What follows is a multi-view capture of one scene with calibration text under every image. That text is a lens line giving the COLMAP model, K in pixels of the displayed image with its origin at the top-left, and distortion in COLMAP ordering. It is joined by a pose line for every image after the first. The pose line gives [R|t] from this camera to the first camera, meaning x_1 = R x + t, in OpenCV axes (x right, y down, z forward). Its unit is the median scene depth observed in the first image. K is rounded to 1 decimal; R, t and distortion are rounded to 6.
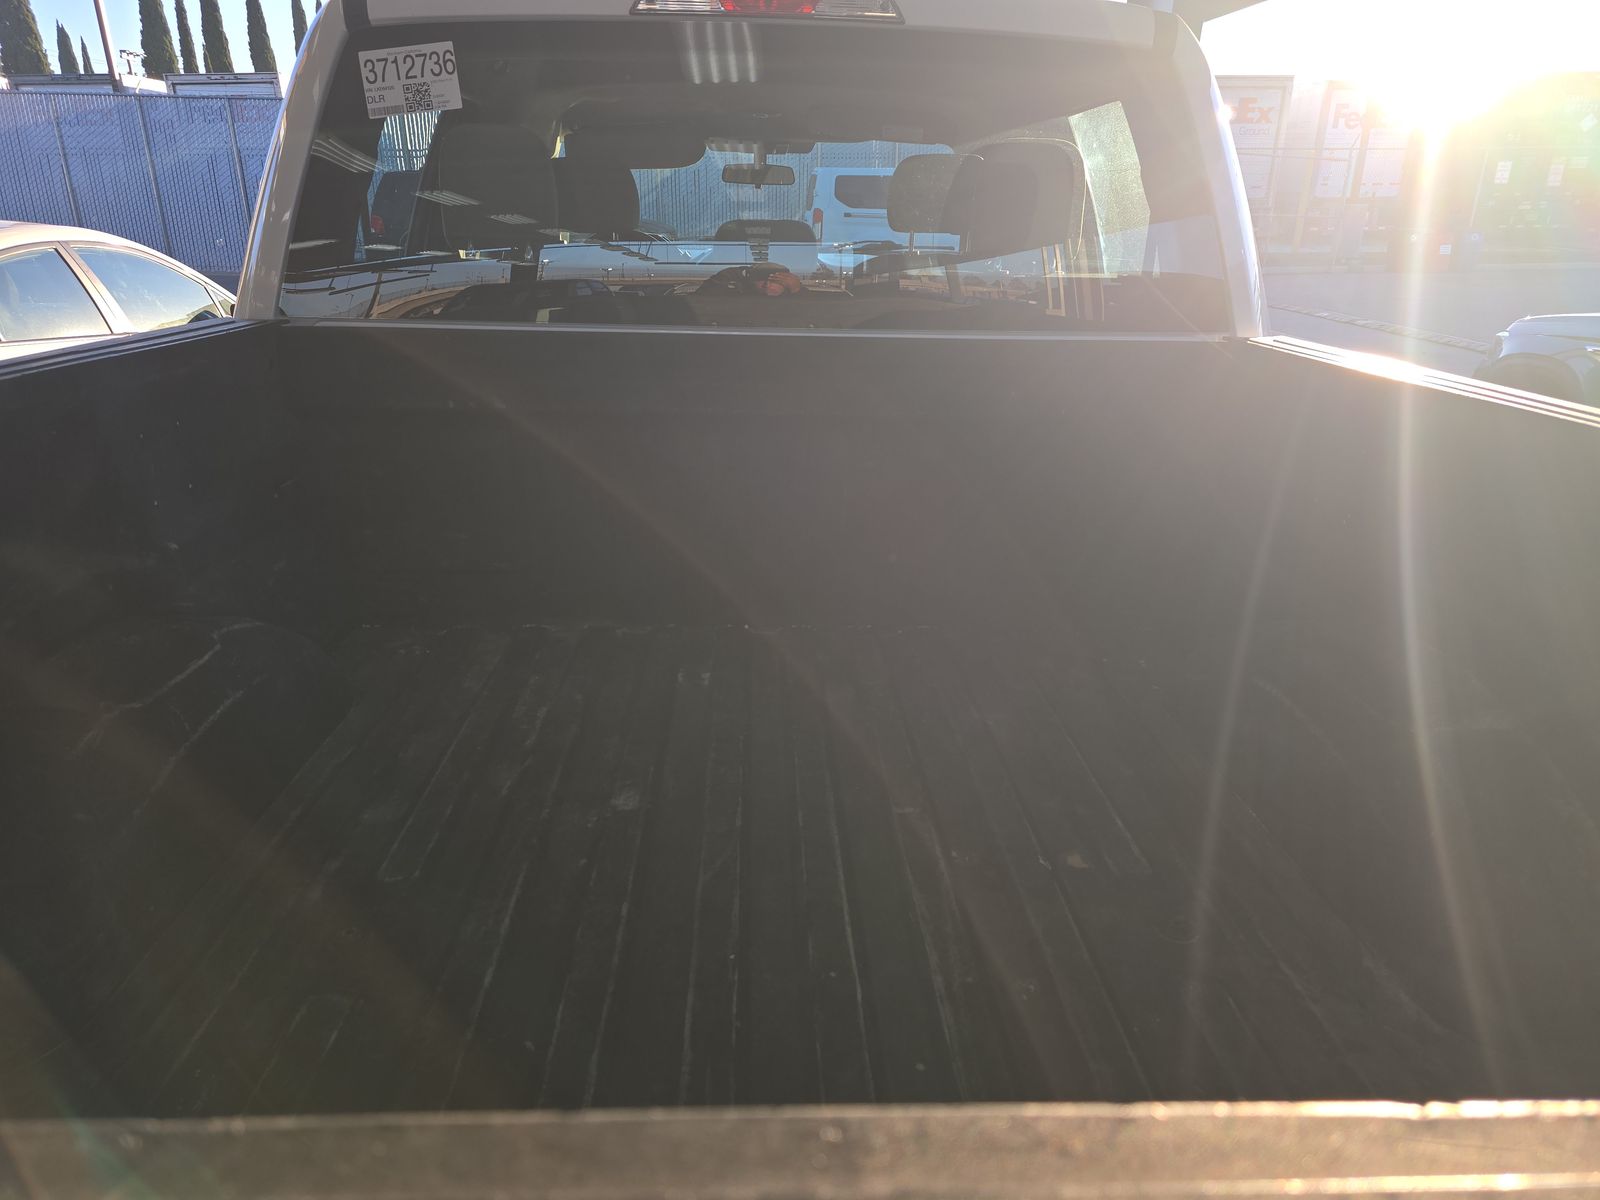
lens RADIAL K [[1062.9, 0, 800.0], [0, 1062.9, 600.0], [0, 0, 1]] dist [0.042637, -0.029966]
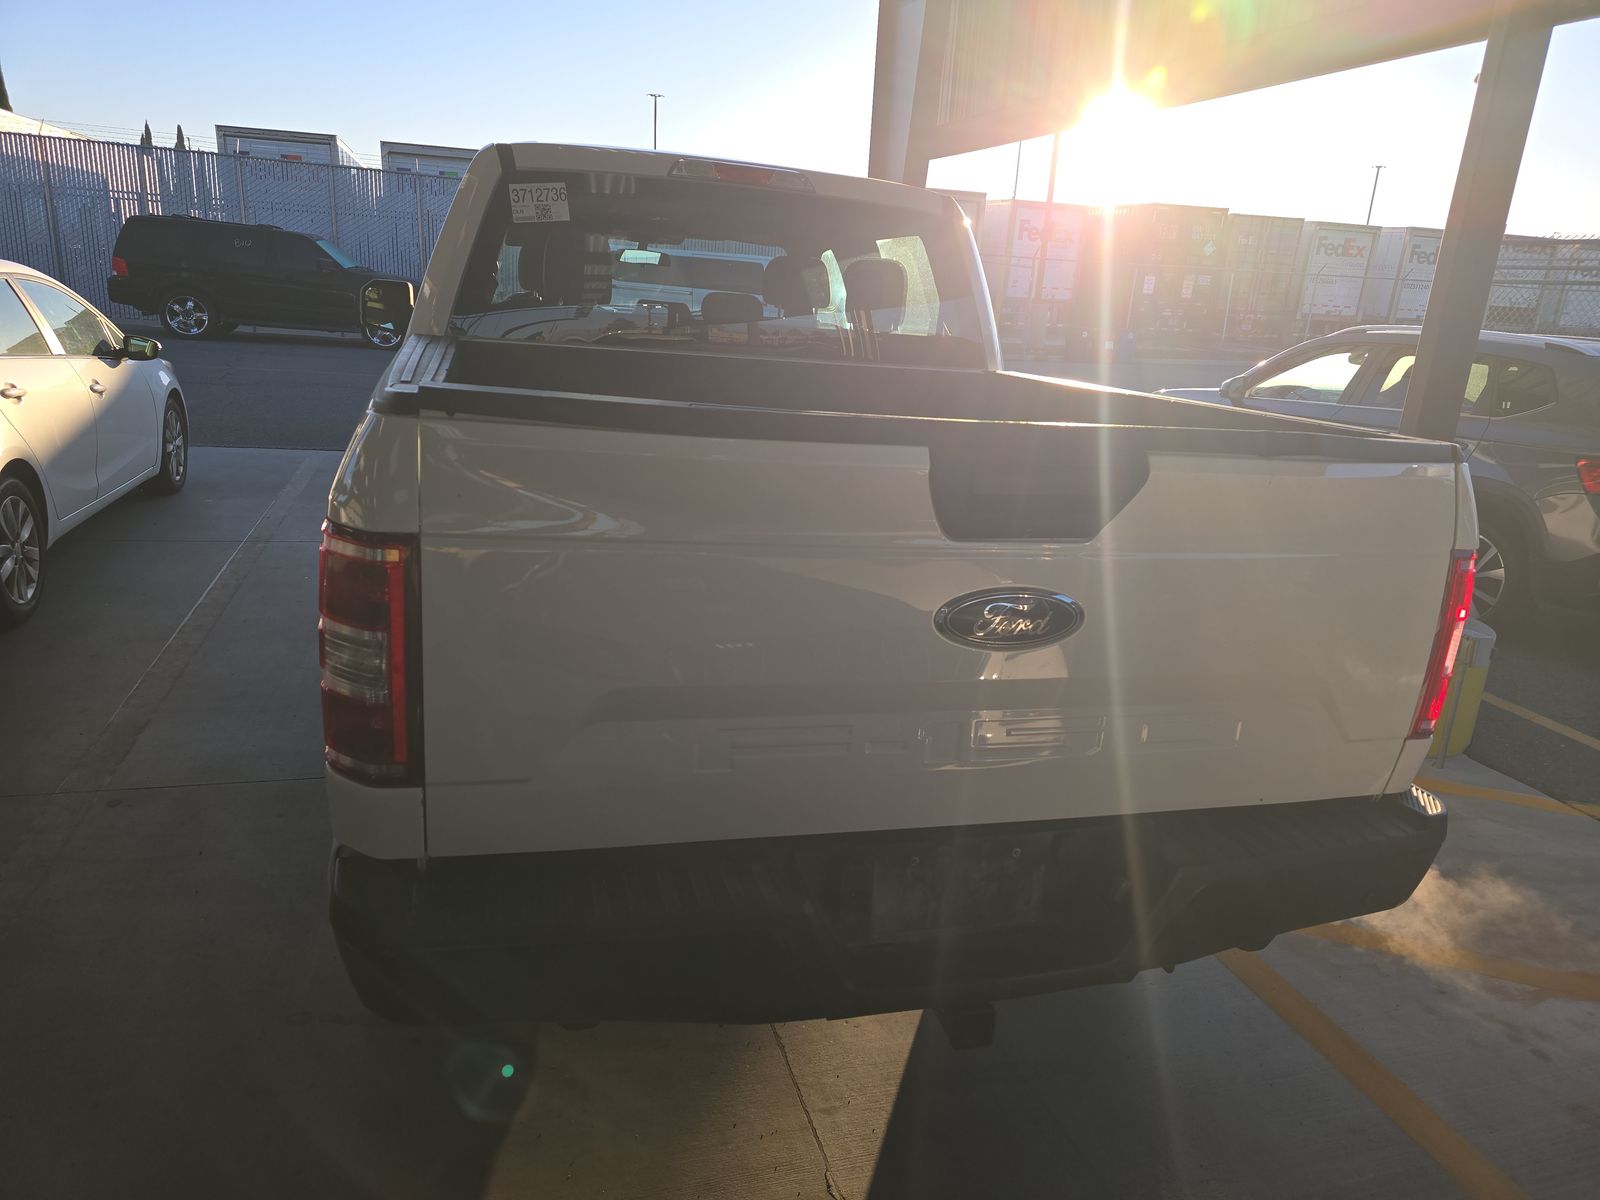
lens RADIAL K [[1062.9, 0, 800.0], [0, 1062.9, 600.0], [0, 0, 1]] dist [0.042637, -0.029966]
pose [[0.970060, -0.014061, 0.242457, -0.338085], [0.029453, 0.997765, -0.059978, 0.234639], [-0.241072, 0.065323, 0.968306, -0.632927]]
